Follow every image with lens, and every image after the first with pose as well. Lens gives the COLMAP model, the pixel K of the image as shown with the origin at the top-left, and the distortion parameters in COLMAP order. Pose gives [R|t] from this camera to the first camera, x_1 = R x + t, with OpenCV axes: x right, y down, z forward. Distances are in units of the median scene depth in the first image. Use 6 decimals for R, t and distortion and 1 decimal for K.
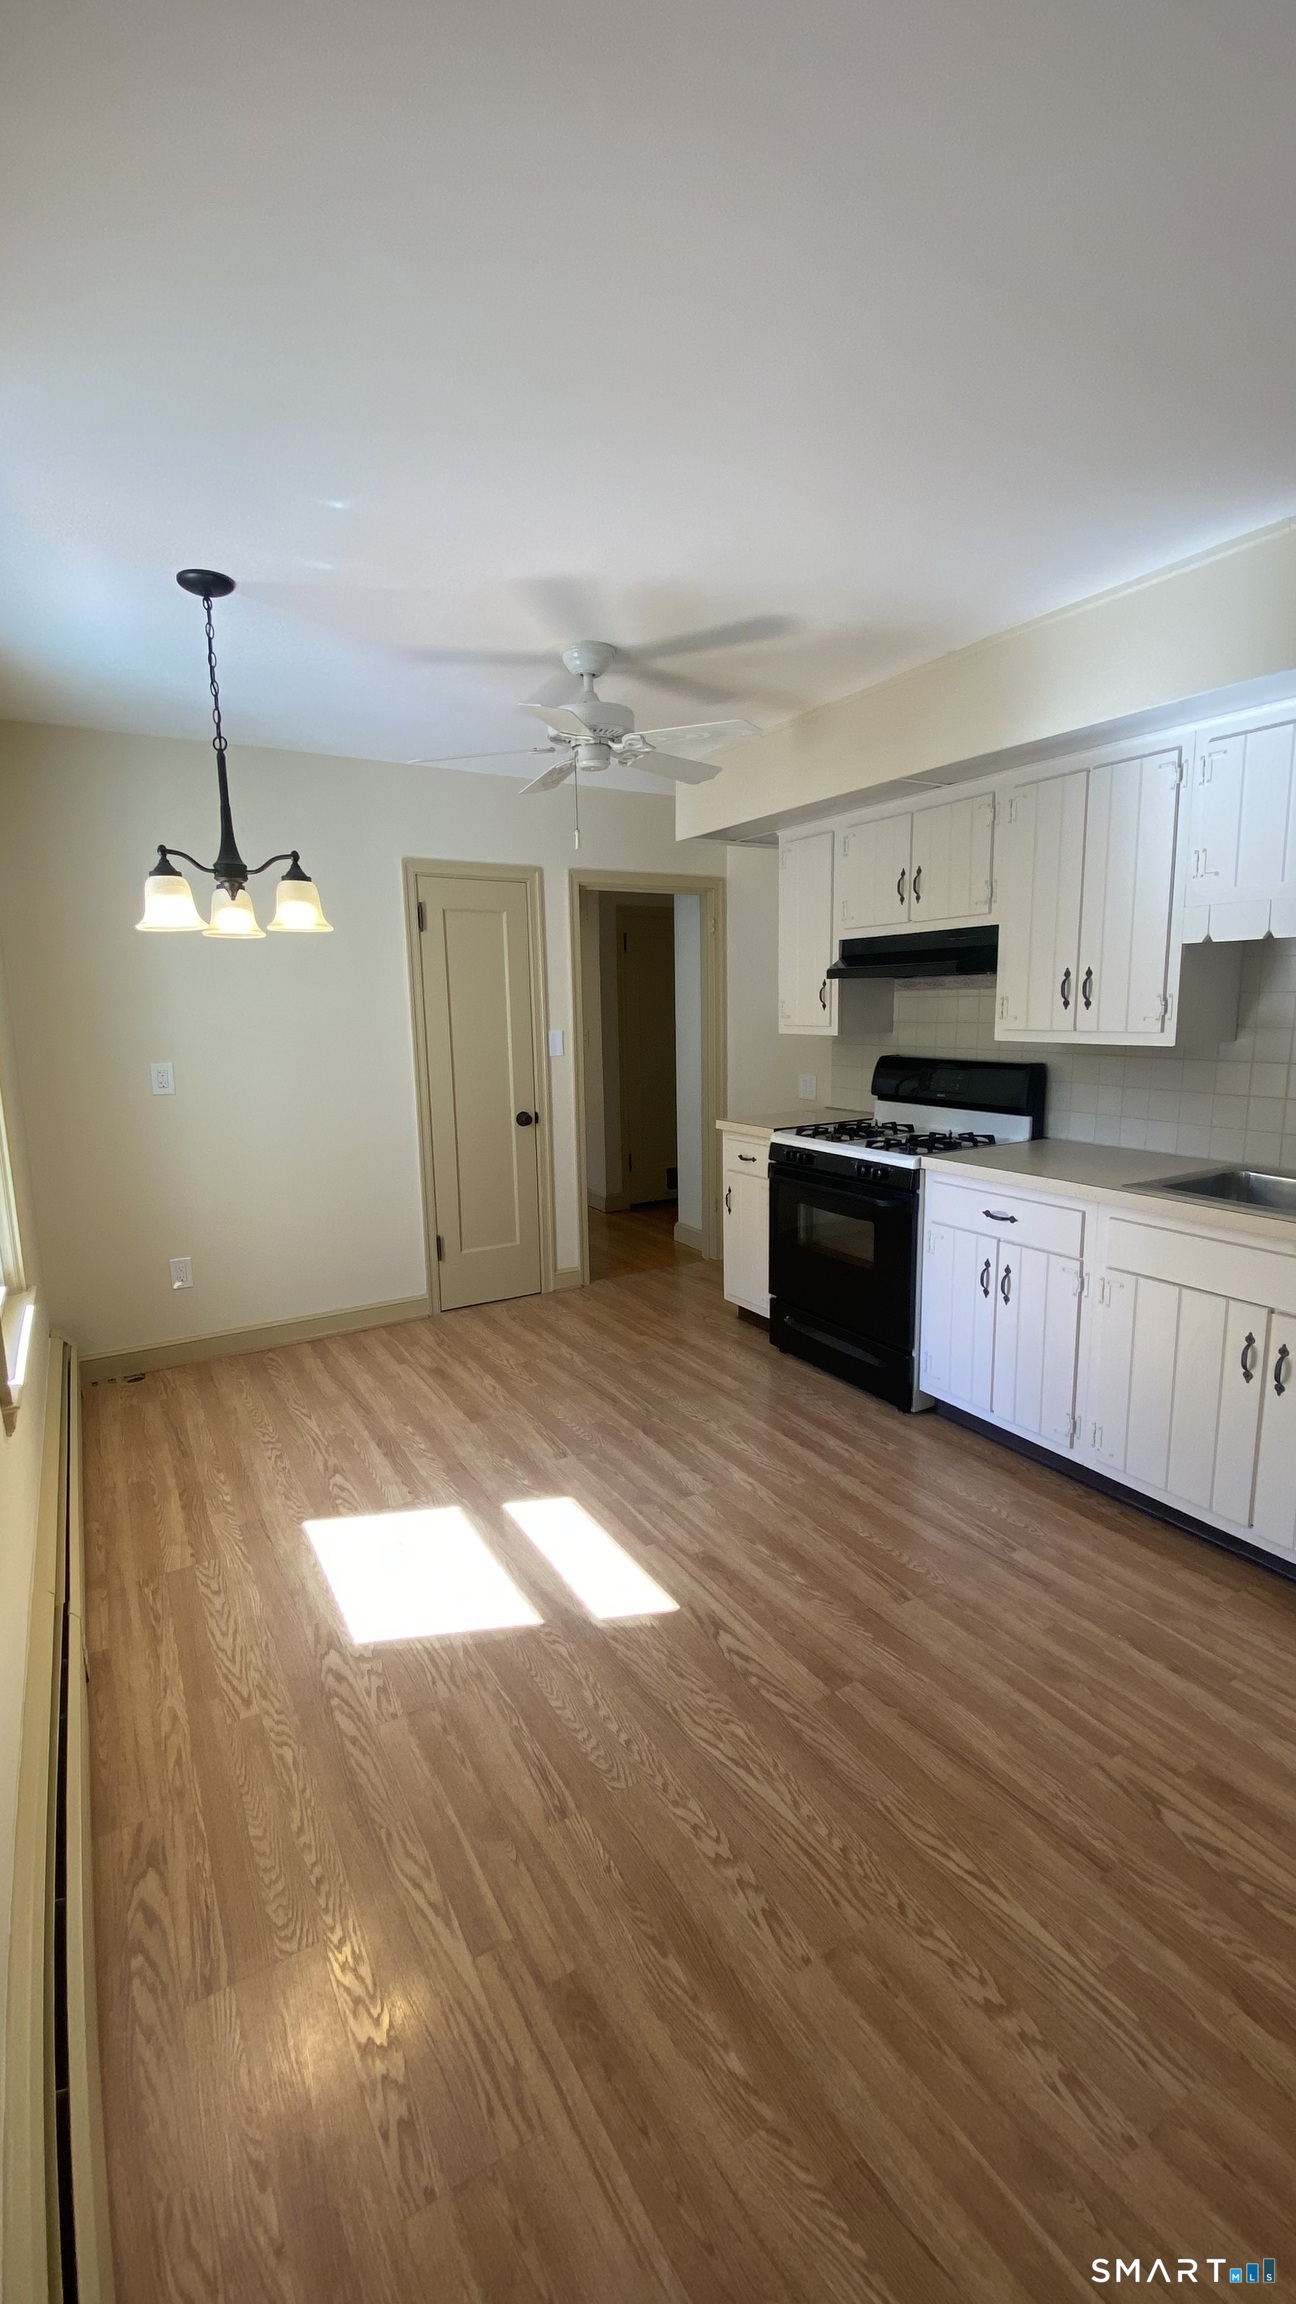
lens RADIAL K [[918.8, 0, 653.0], [0, 918.8, 1147.0], [0, 0, 1]] dist [0.057613, -0.033210]
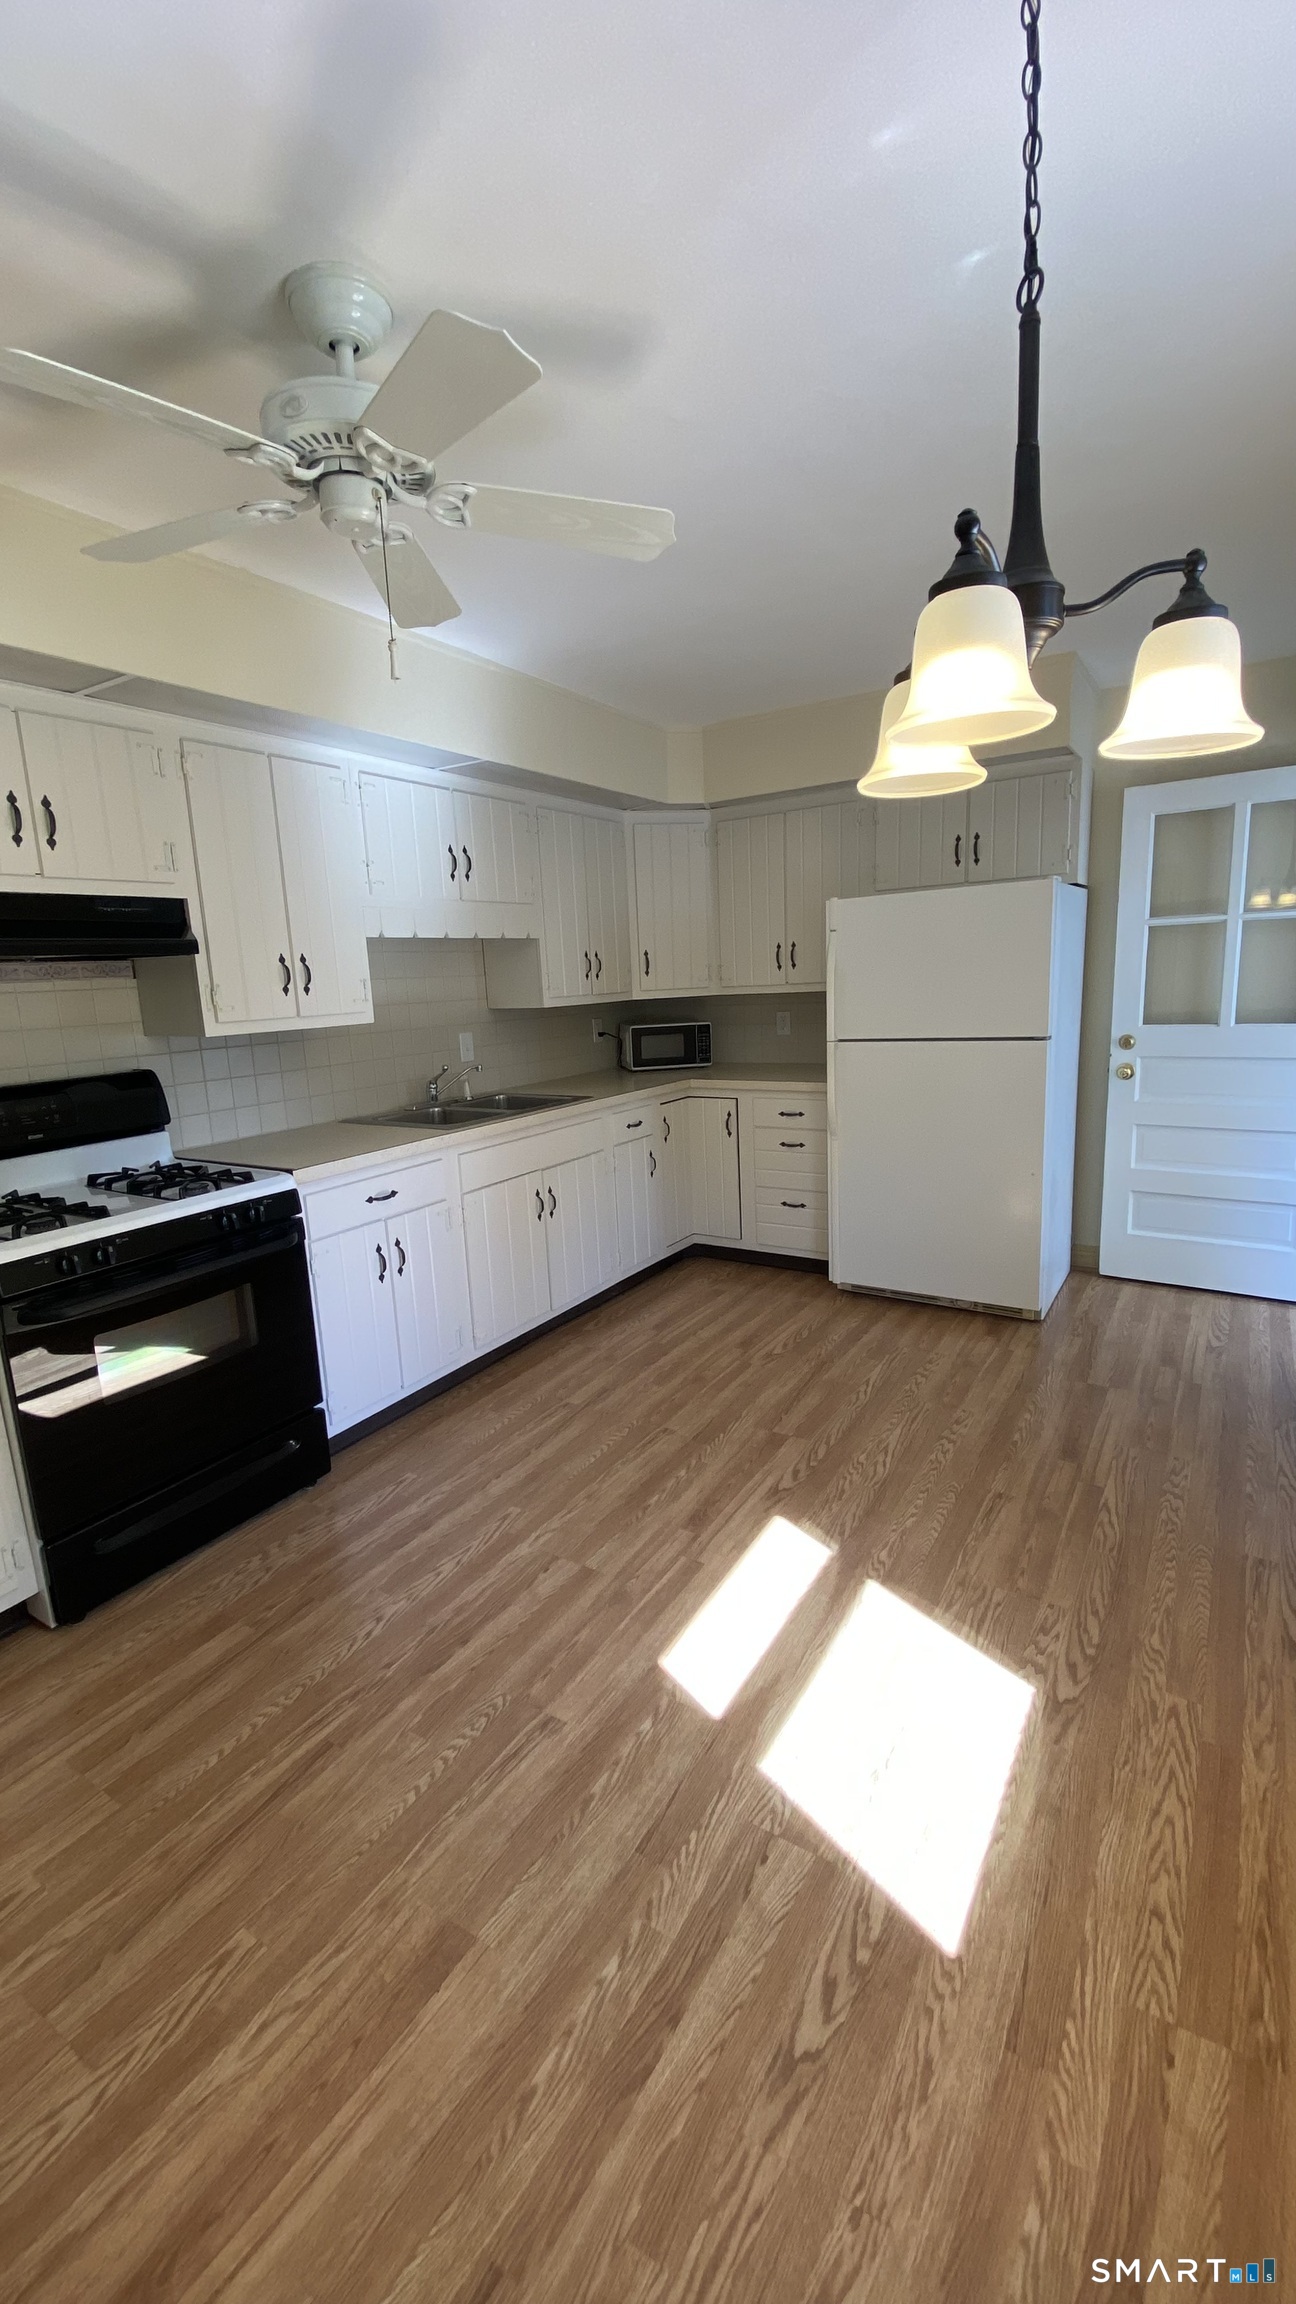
lens RADIAL K [[918.8, 0, 653.0], [0, 918.8, 1147.0], [0, 0, 1]] dist [0.057613, -0.033210]
pose [[-0.434495, -0.140120, 0.889708, -0.748620], [0.196053, 0.949424, 0.245269, -0.193217], [-0.879077, 0.280999, -0.385049, 1.298798]]
